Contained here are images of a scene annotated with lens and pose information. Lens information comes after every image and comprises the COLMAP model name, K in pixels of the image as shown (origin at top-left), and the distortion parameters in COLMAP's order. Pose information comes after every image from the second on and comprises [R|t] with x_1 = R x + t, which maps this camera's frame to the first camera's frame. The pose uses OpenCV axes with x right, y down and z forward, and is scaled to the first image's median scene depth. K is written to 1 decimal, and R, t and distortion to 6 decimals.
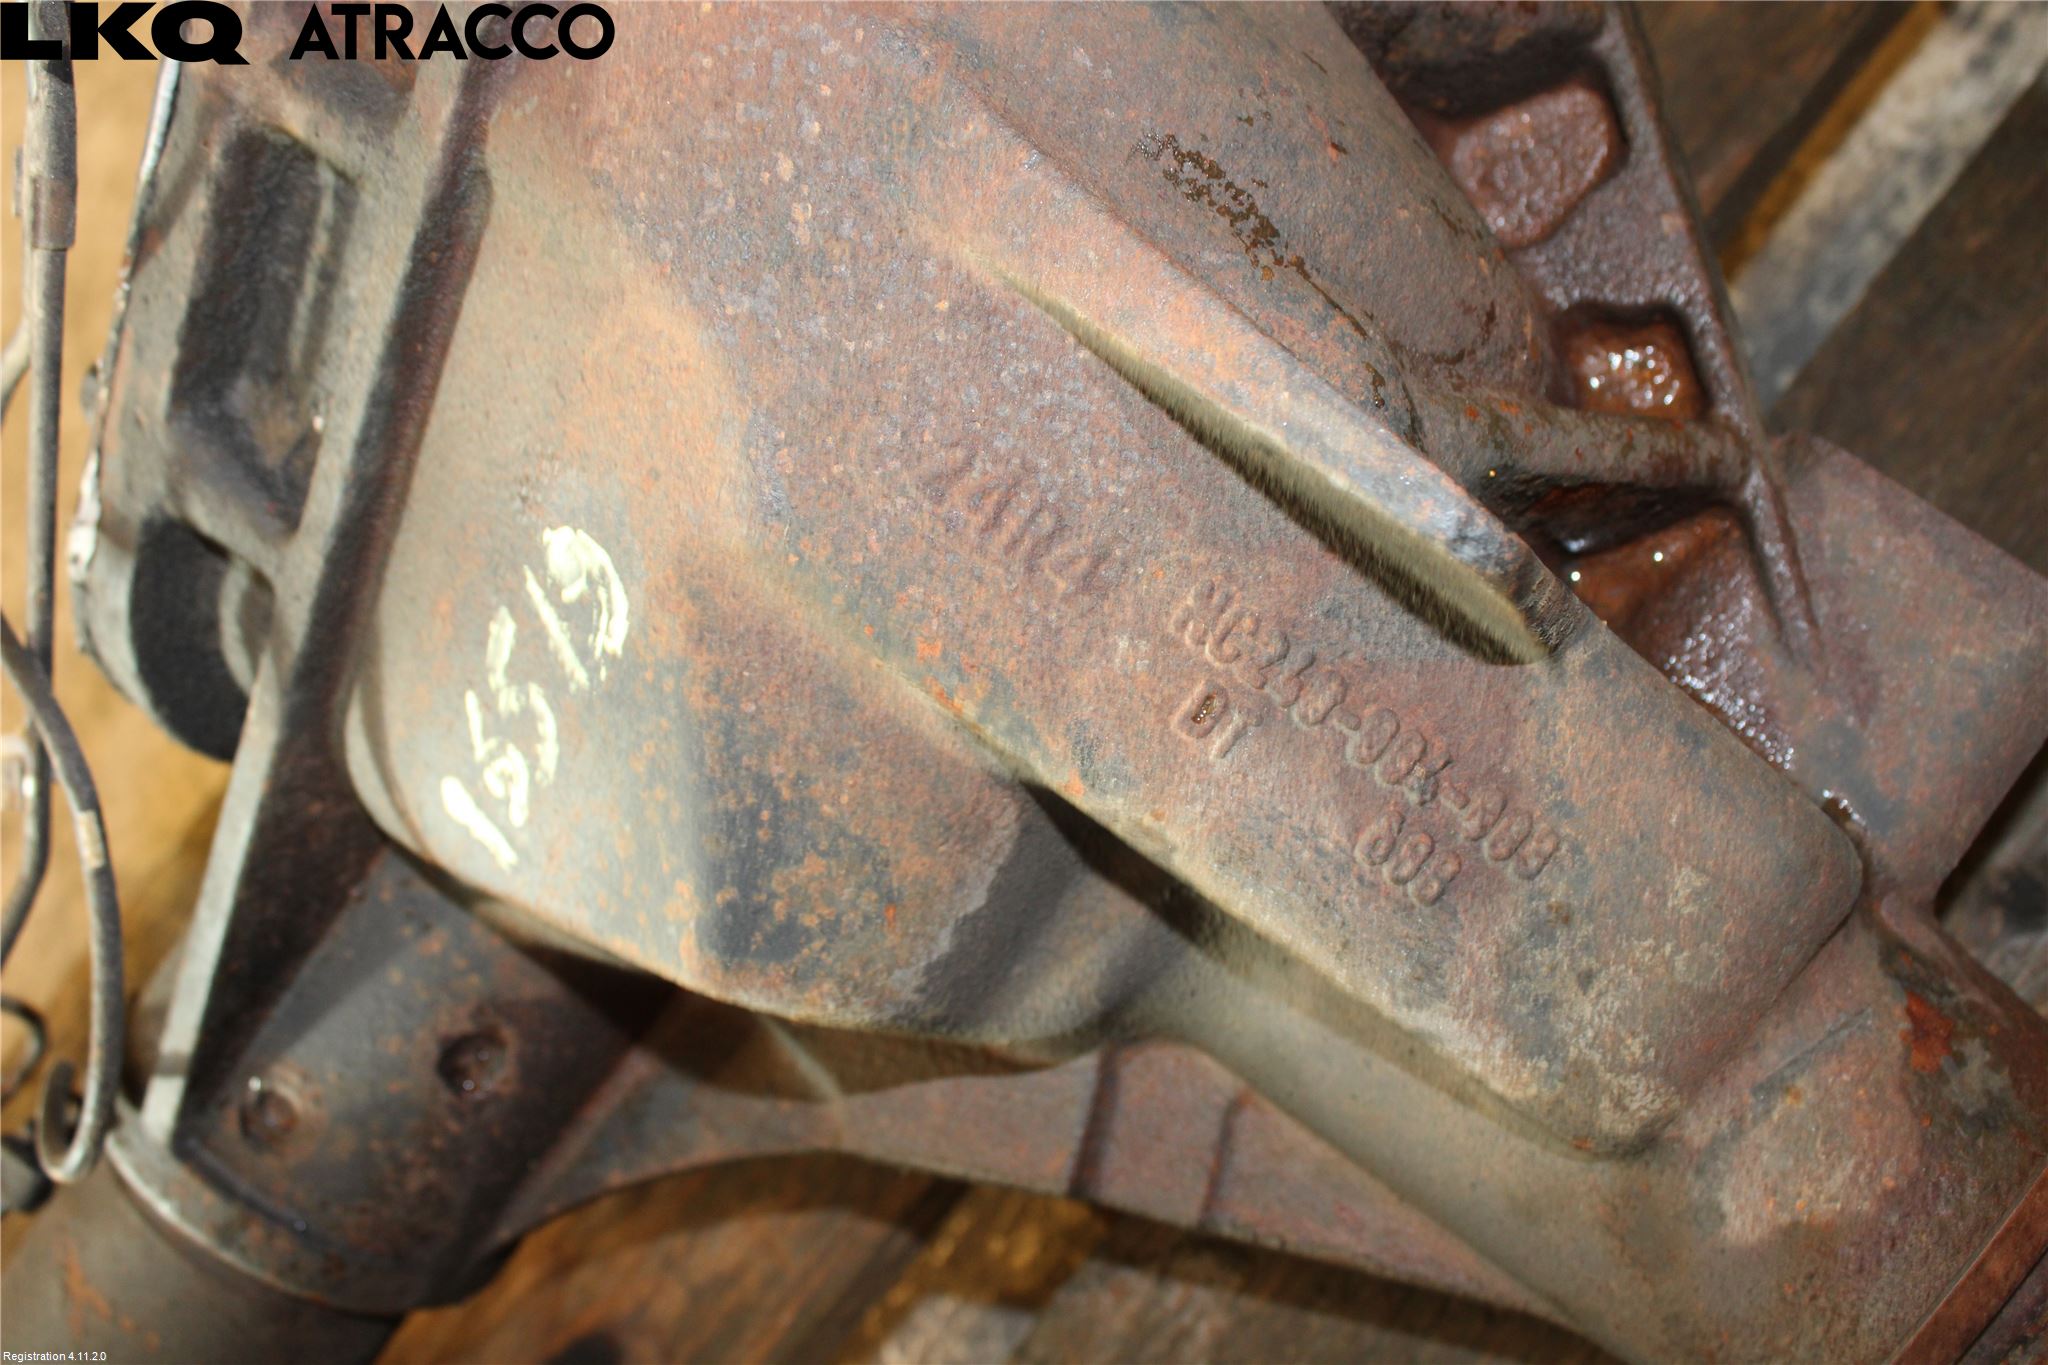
lens RADIAL K [[2098.1, 0, 1024.0], [0, 2098.1, 682.5], [0, 0, 1]] dist [-0.127171, 0.110749]
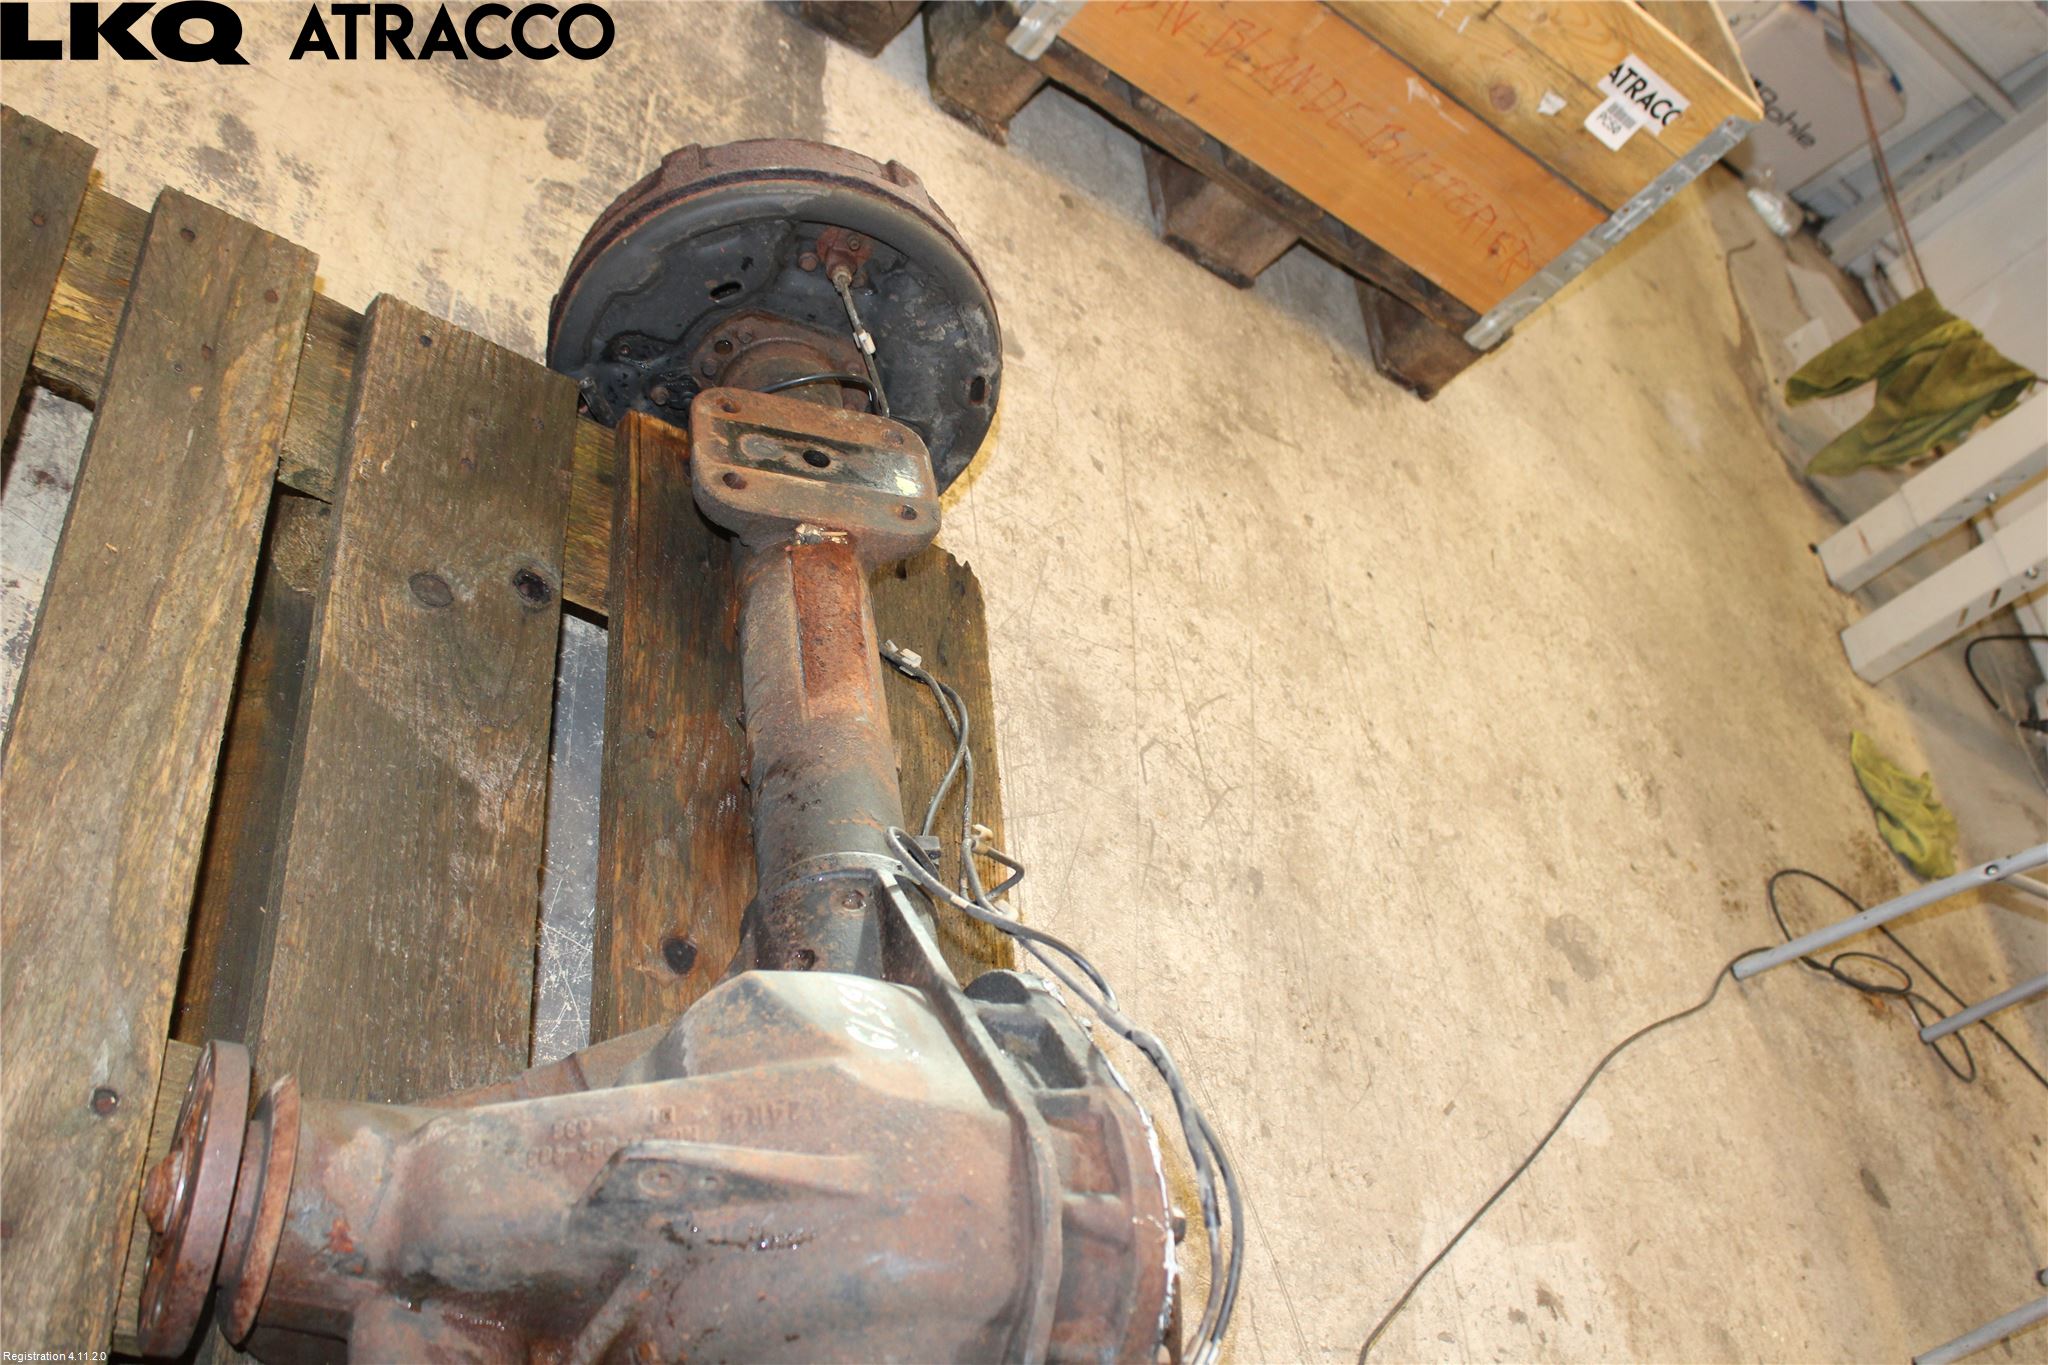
lens RADIAL K [[2098.1, 0, 1024.0], [0, 2098.1, 682.5], [0, 0, 1]] dist [-0.127171, 0.110749]
pose [[-0.714146, 0.481248, -0.508326, 0.754345], [-0.690232, -0.604997, 0.396936, -0.913930], [-0.116511, 0.634334, 0.764229, -1.307674]]
